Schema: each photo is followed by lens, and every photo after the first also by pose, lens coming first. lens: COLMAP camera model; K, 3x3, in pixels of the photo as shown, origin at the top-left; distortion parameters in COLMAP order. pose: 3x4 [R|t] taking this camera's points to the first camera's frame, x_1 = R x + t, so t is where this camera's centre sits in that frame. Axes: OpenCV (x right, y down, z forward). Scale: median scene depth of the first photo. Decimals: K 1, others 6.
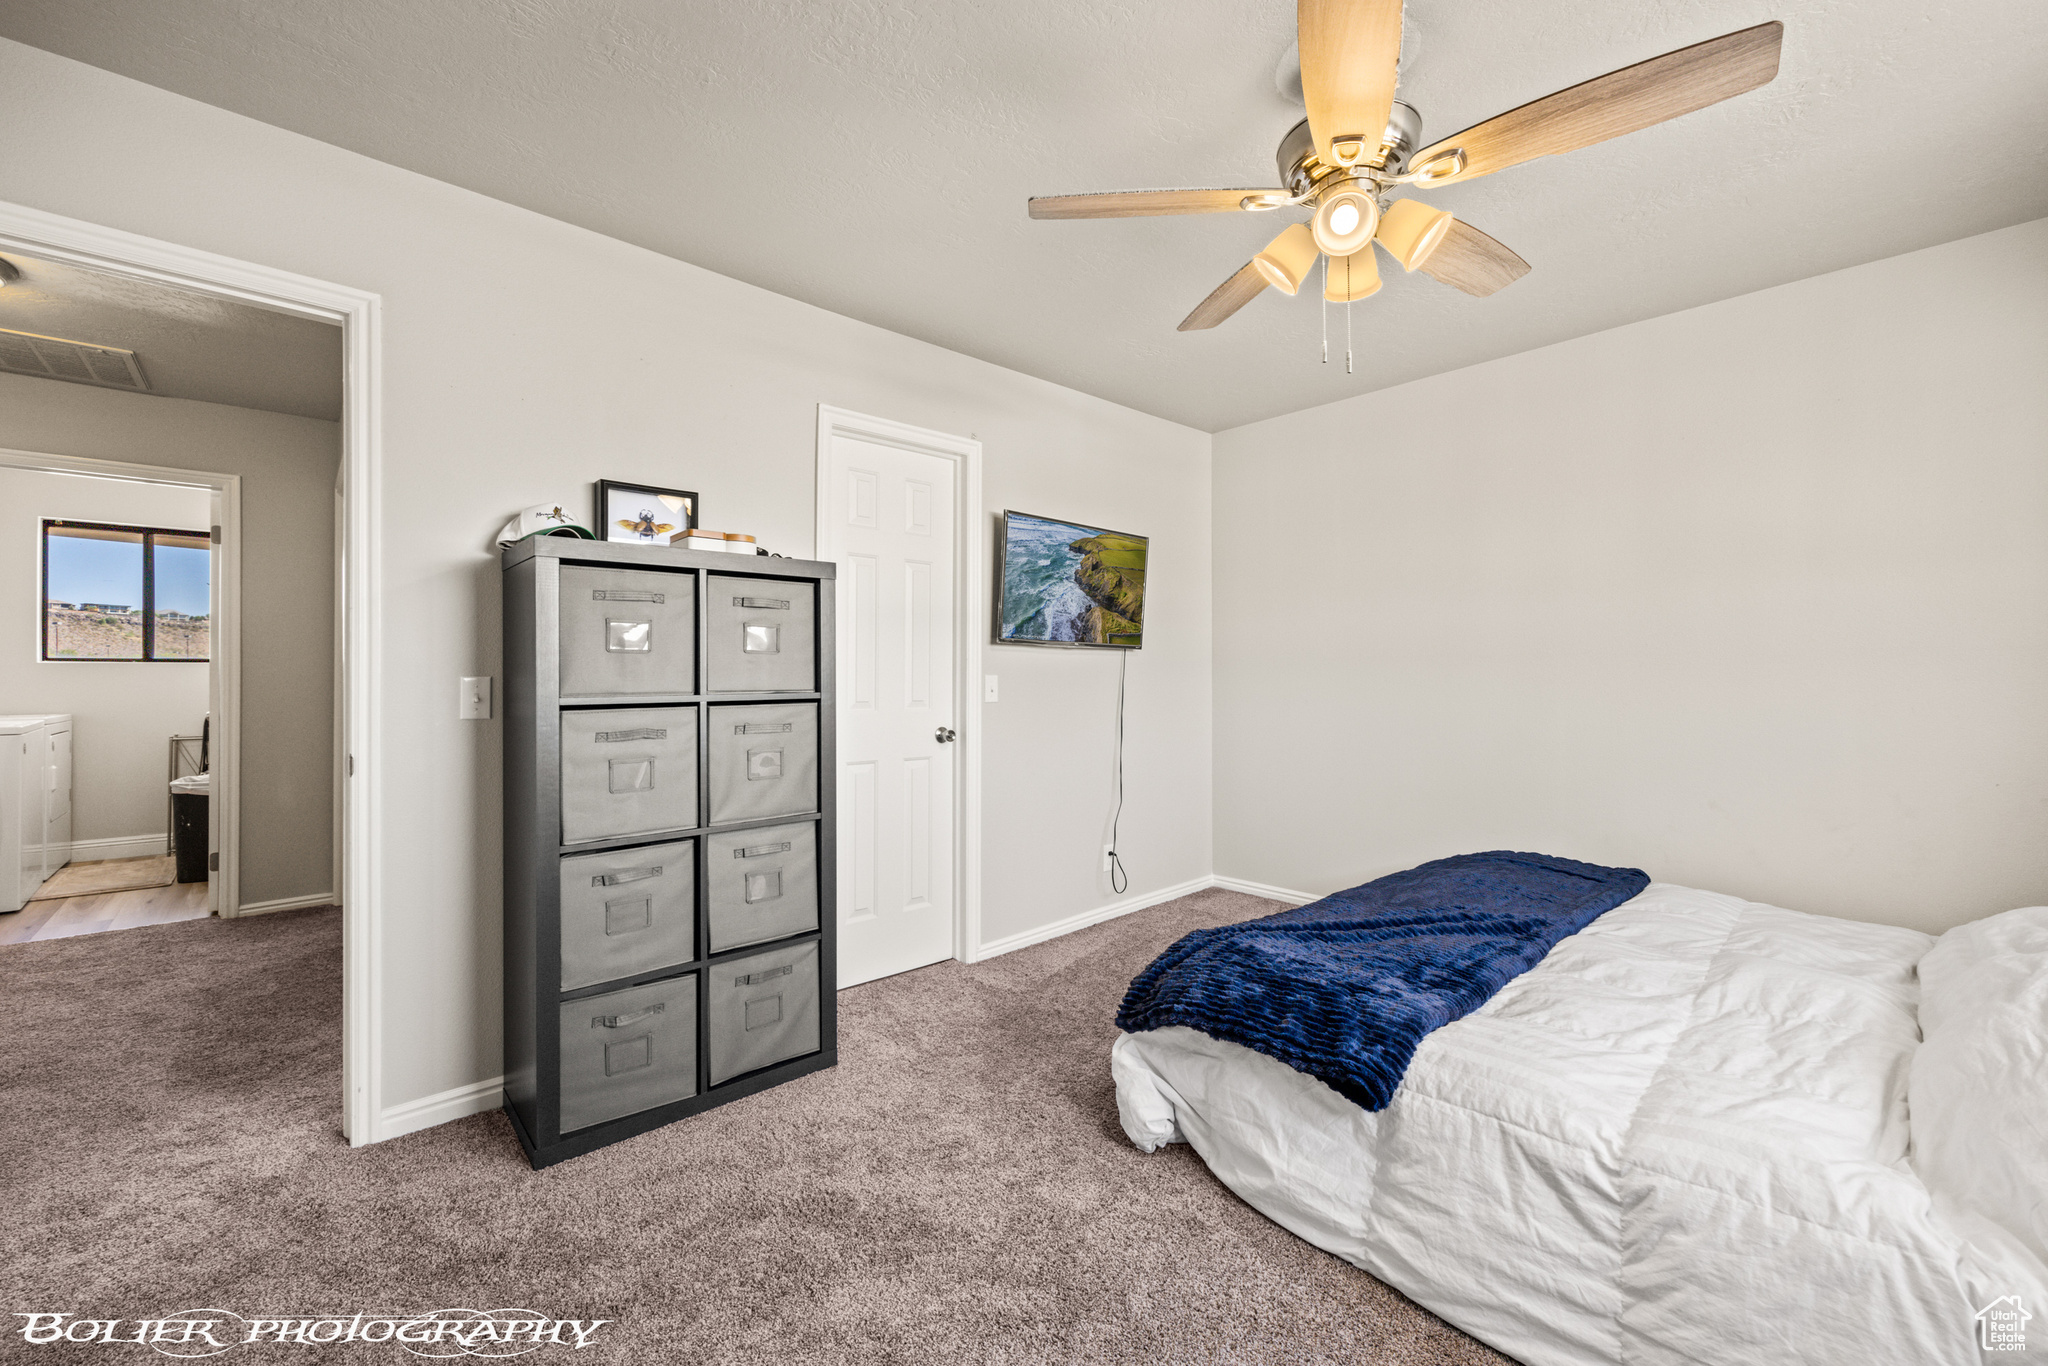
lens RADIAL K [[855.0, 0, 1007.0], [0, 855.0, 661.5], [0, 0, 1]] dist [0.003049, 0.000276]
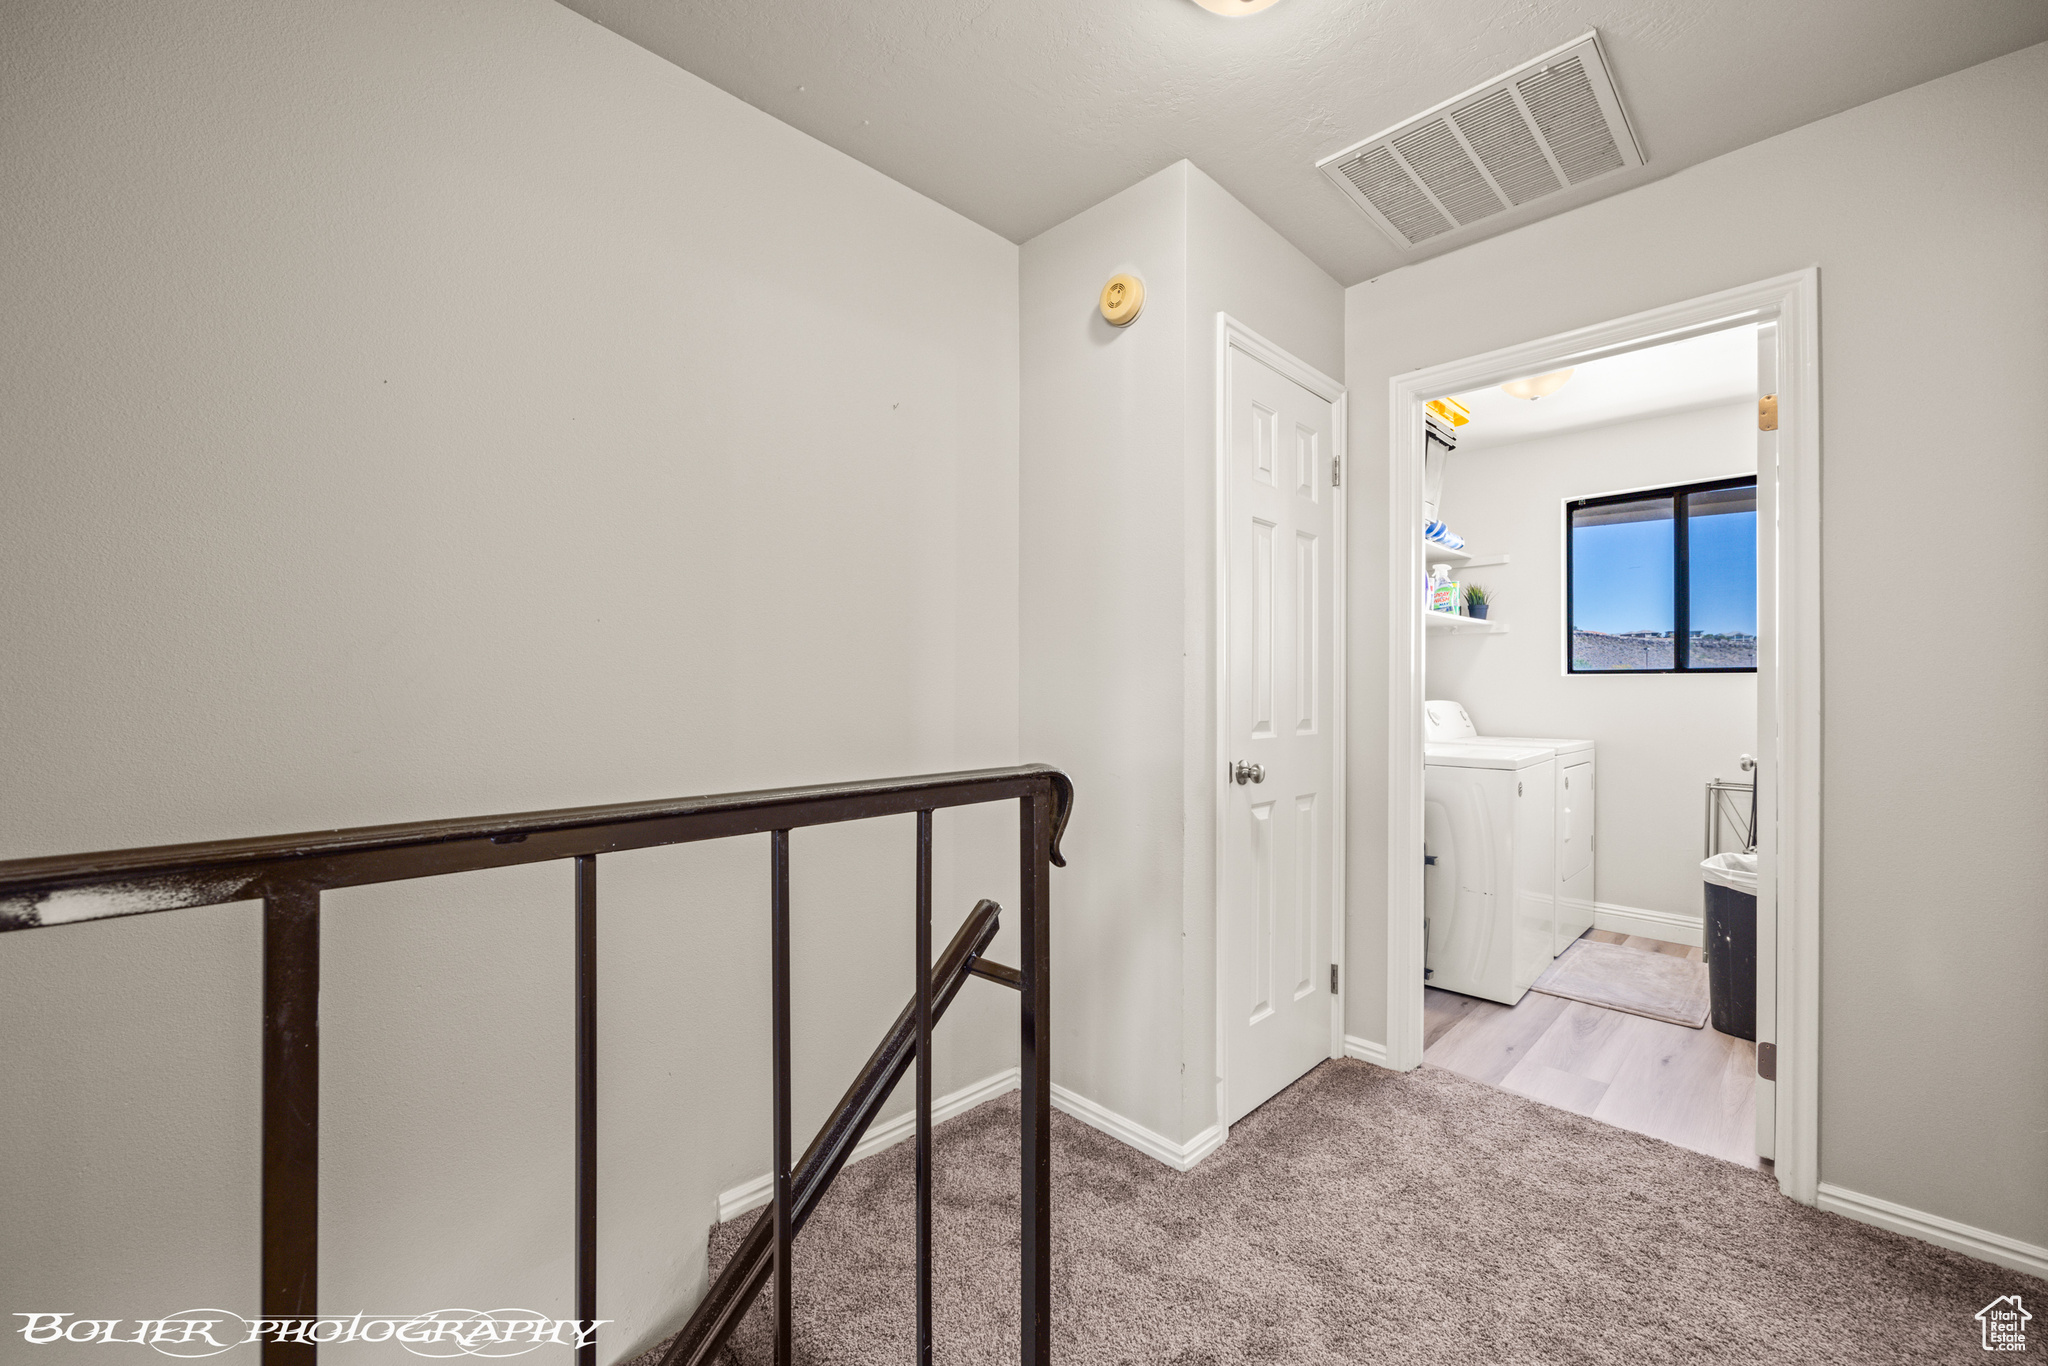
lens RADIAL K [[816.2, 0, 1035.8], [0, 816.2, 695.6], [0, 0, 1]] dist [0.002977, -0.000272]
pose [[0.088236, 0.006954, -0.996075, -0.943269], [0.012765, 0.999886, 0.008111, 0.017793], [0.996018, -0.013430, 0.088137, 1.034420]]
